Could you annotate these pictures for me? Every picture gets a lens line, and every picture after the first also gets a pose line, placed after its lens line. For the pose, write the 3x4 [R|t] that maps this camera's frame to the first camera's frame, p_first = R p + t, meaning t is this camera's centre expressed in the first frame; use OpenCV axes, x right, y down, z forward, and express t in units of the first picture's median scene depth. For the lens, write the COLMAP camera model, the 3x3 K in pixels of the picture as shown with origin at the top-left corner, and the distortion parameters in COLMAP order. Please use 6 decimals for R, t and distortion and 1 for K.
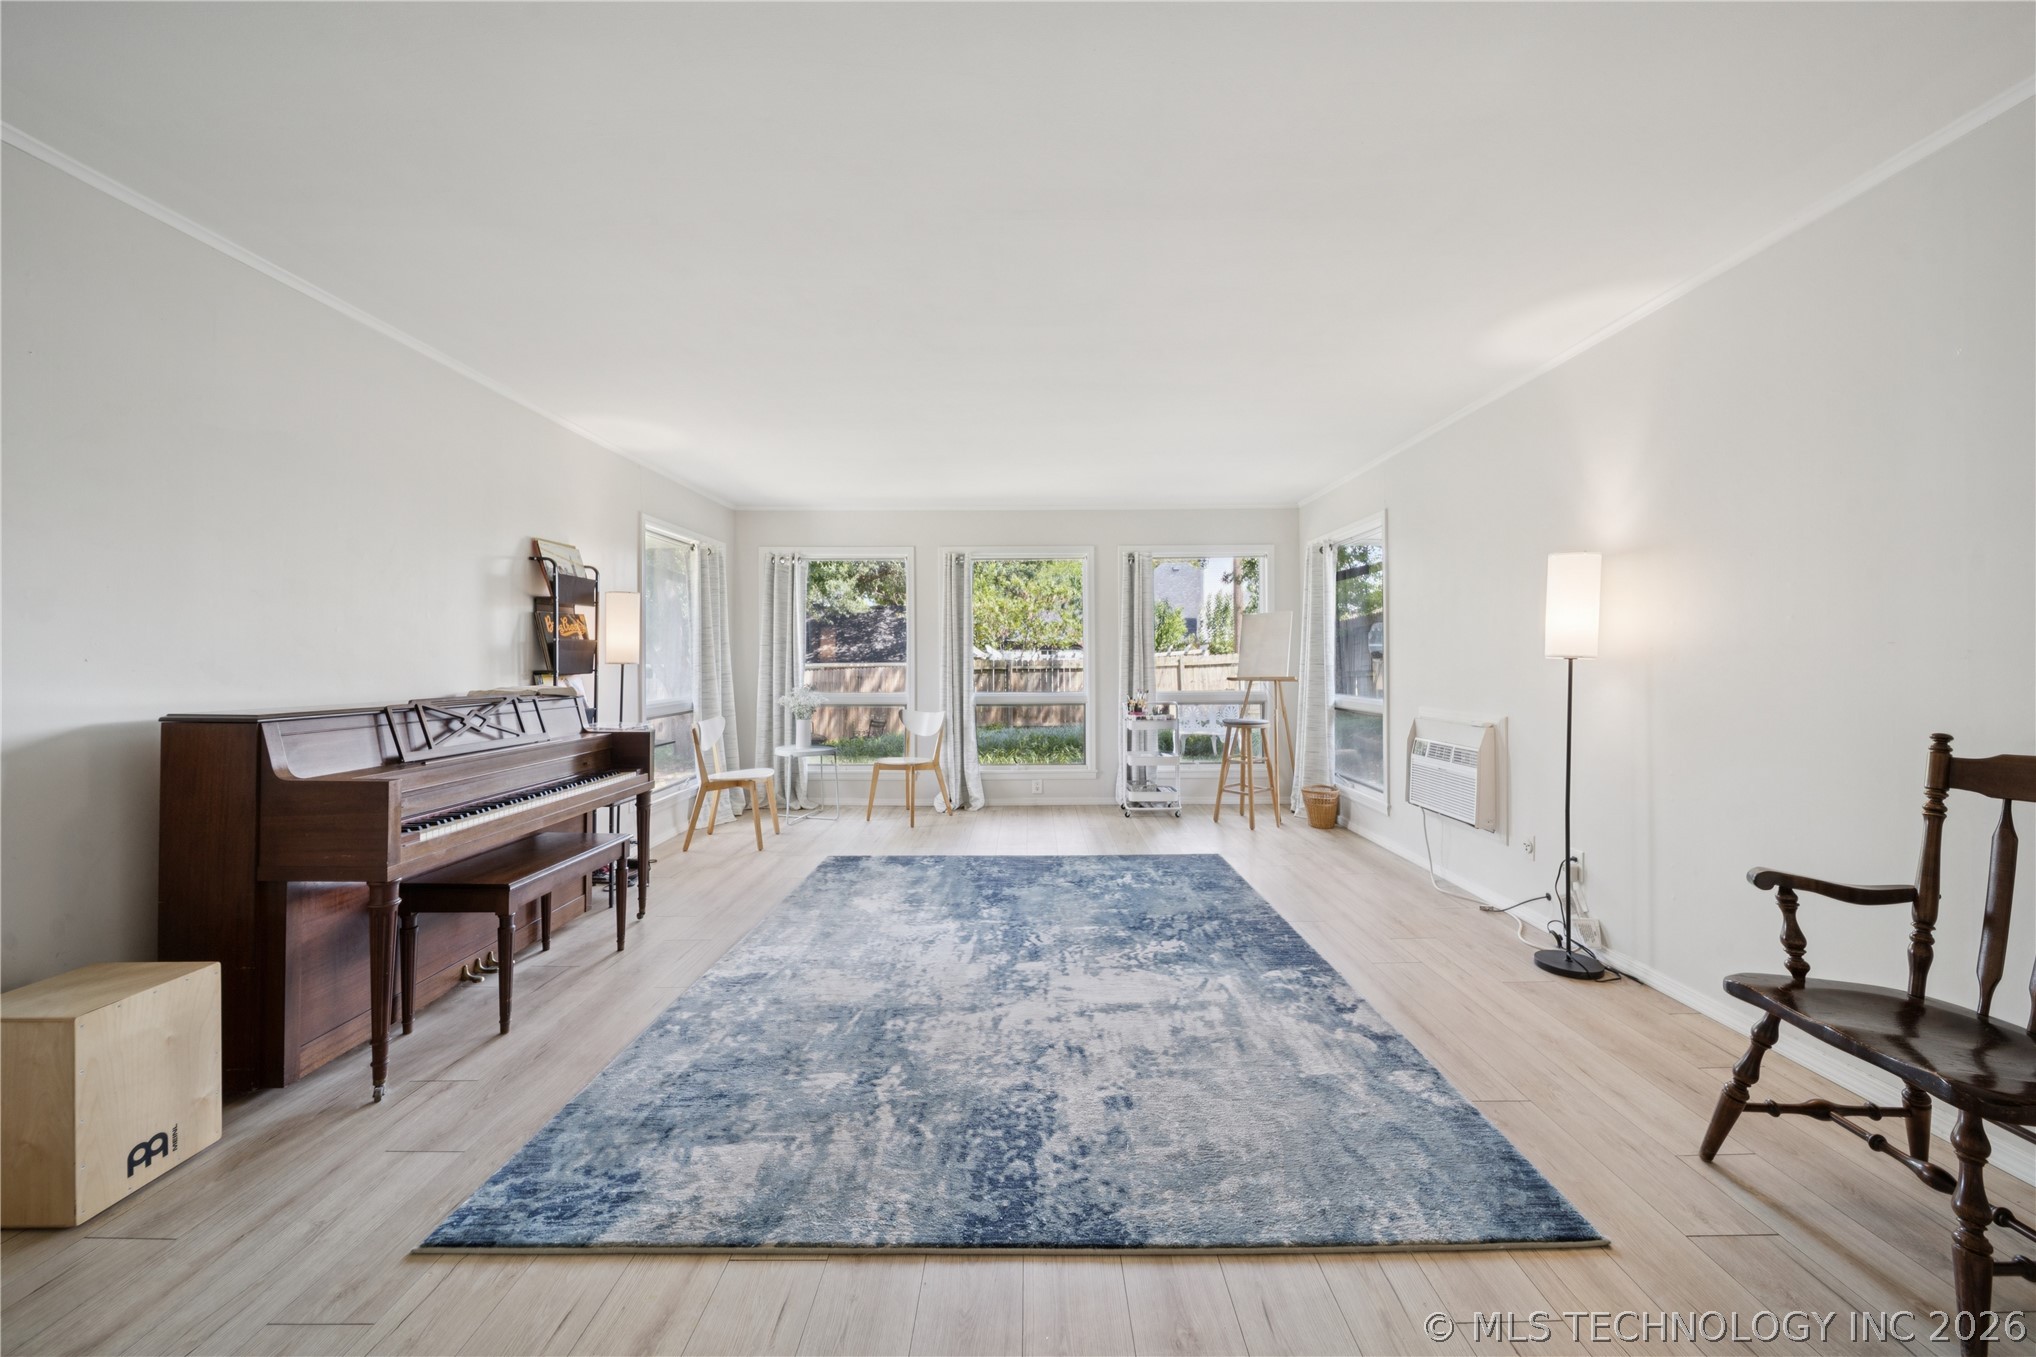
lens RADIAL K [[724.2, 0, 1017.2], [0, 724.2, 675.9], [0, 0, 1]] dist [0.000658, -0.001788]
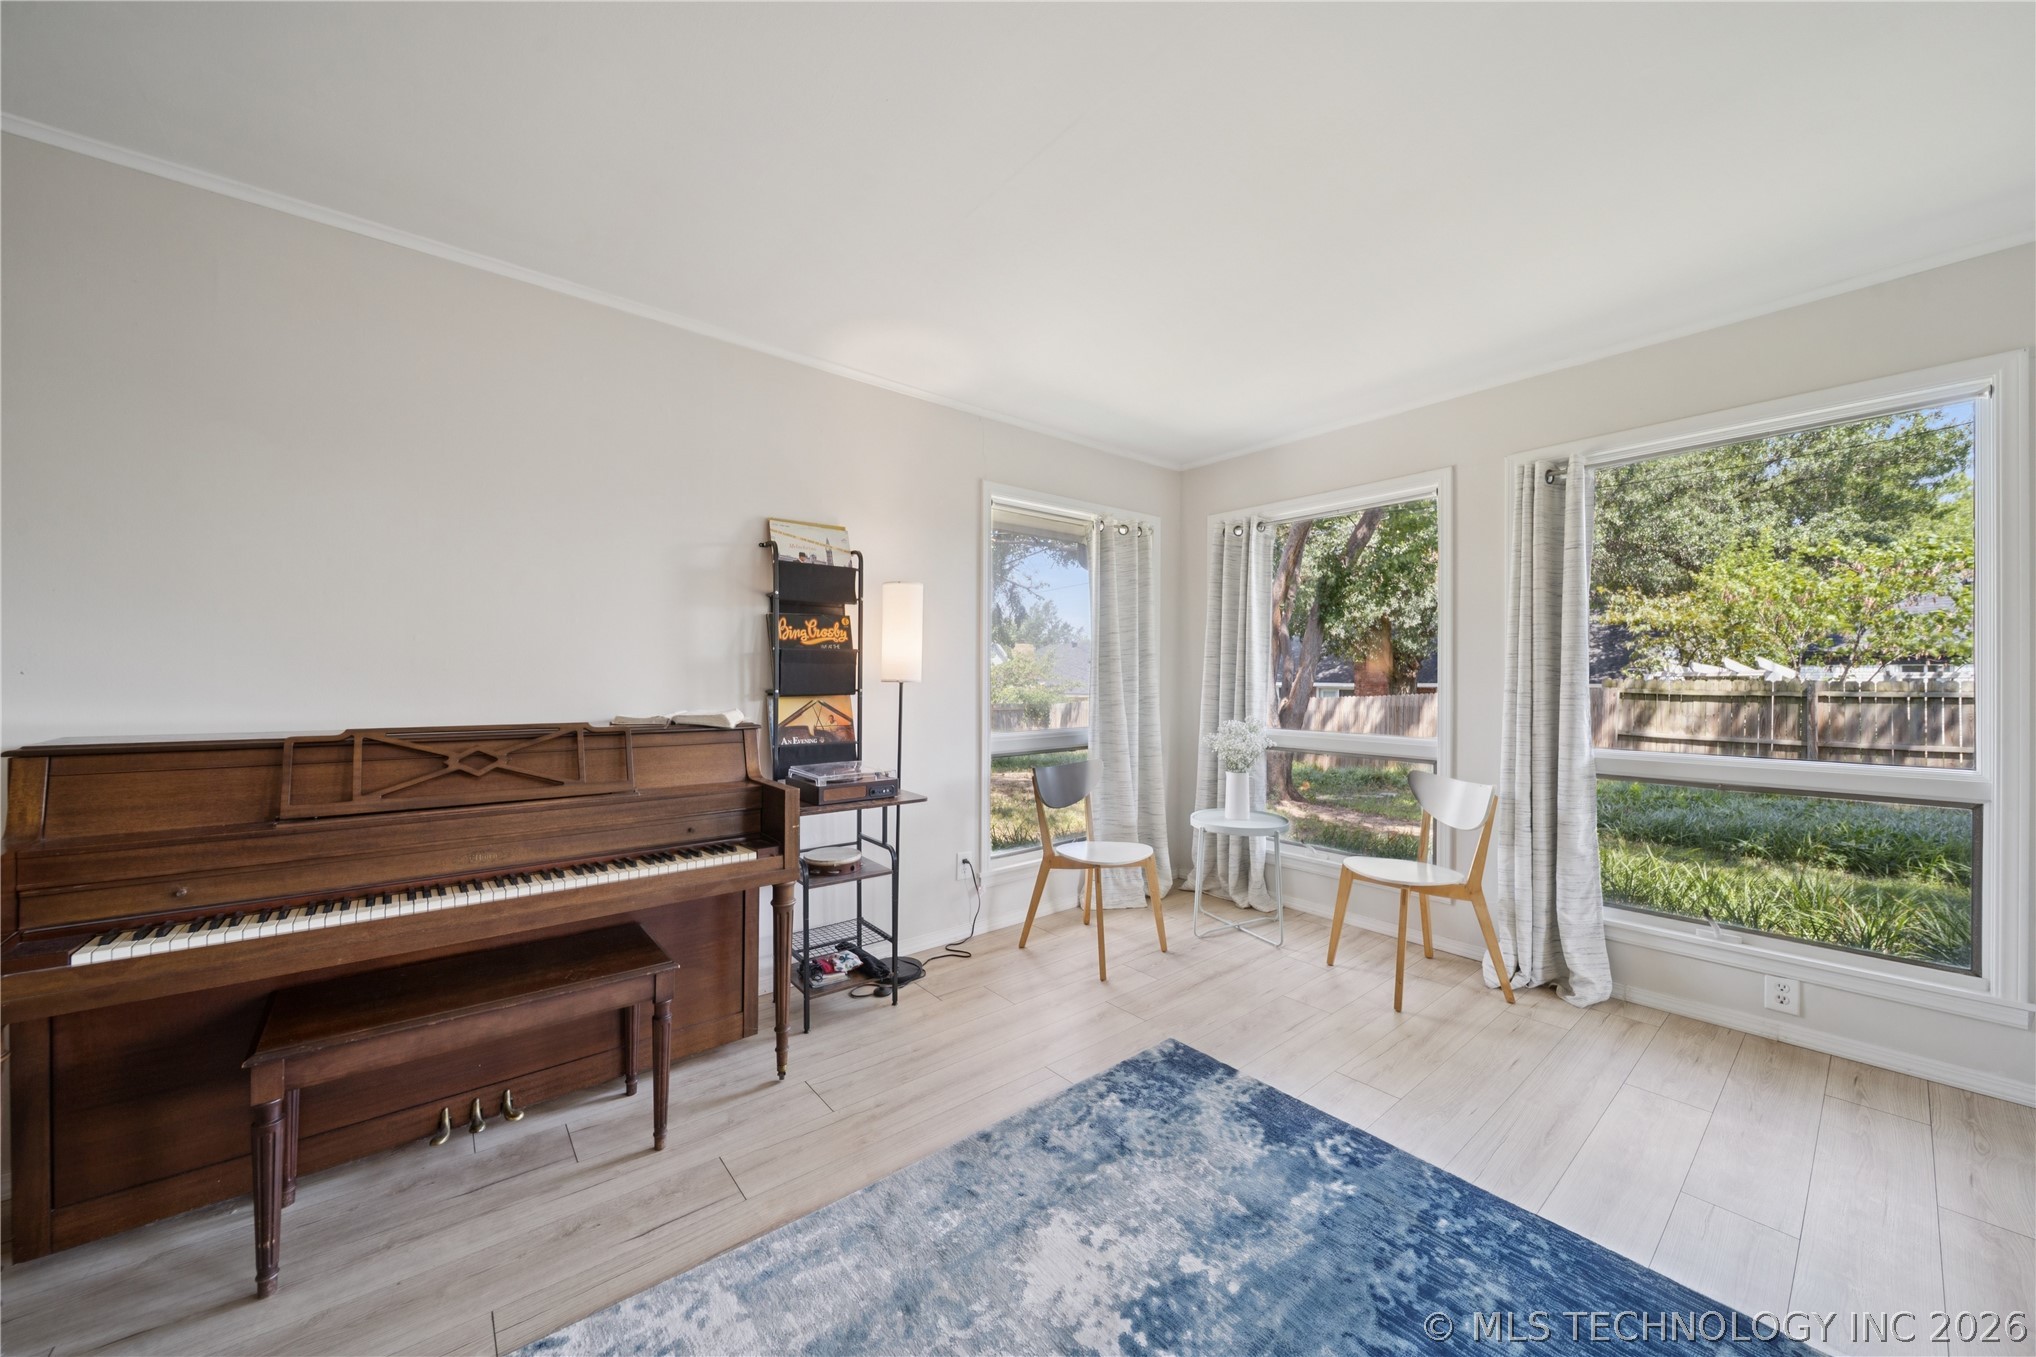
lens RADIAL K [[716.4, 0, 1021.5], [0, 716.4, 684.6], [0, 0, 1]] dist [0.000877, -0.002590]
pose [[0.649147, 0.011556, -0.760576, 0.084368], [-0.022033, 0.999751, -0.003616, -0.014531], [0.760344, 0.019105, 0.649239, 0.650845]]
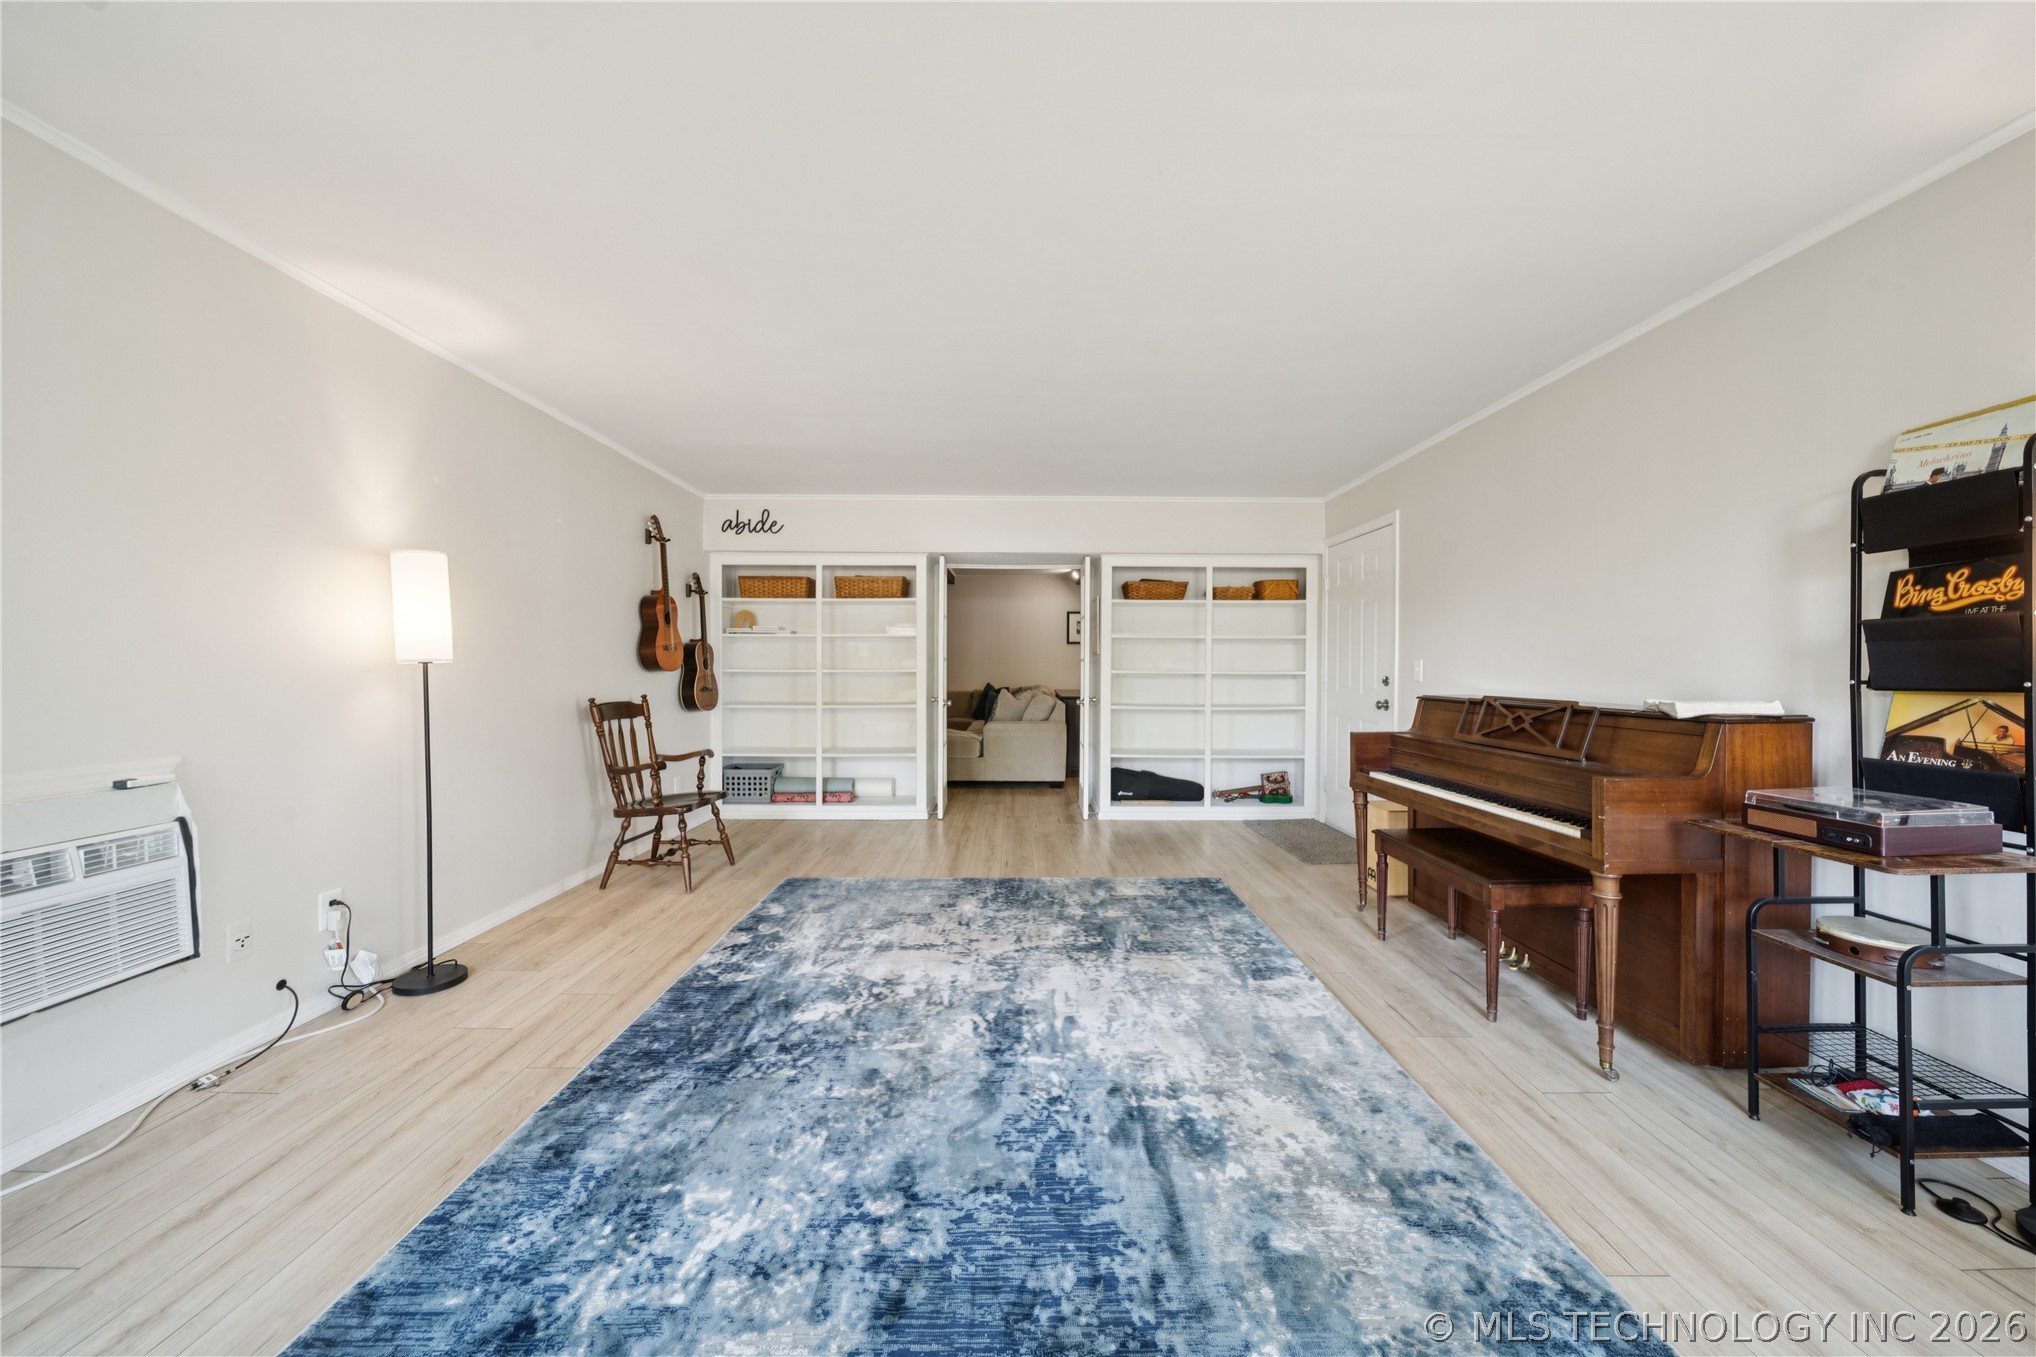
lens RADIAL K [[716.4, 0, 1021.5], [0, 716.4, 684.6], [0, 0, 1]] dist [0.000877, -0.002590]
pose [[-0.999687, 0.001669, -0.024959, -0.001429], [0.000642, 0.999155, 0.041089, -0.024267], [0.025007, 0.041060, -0.998844, 1.389562]]
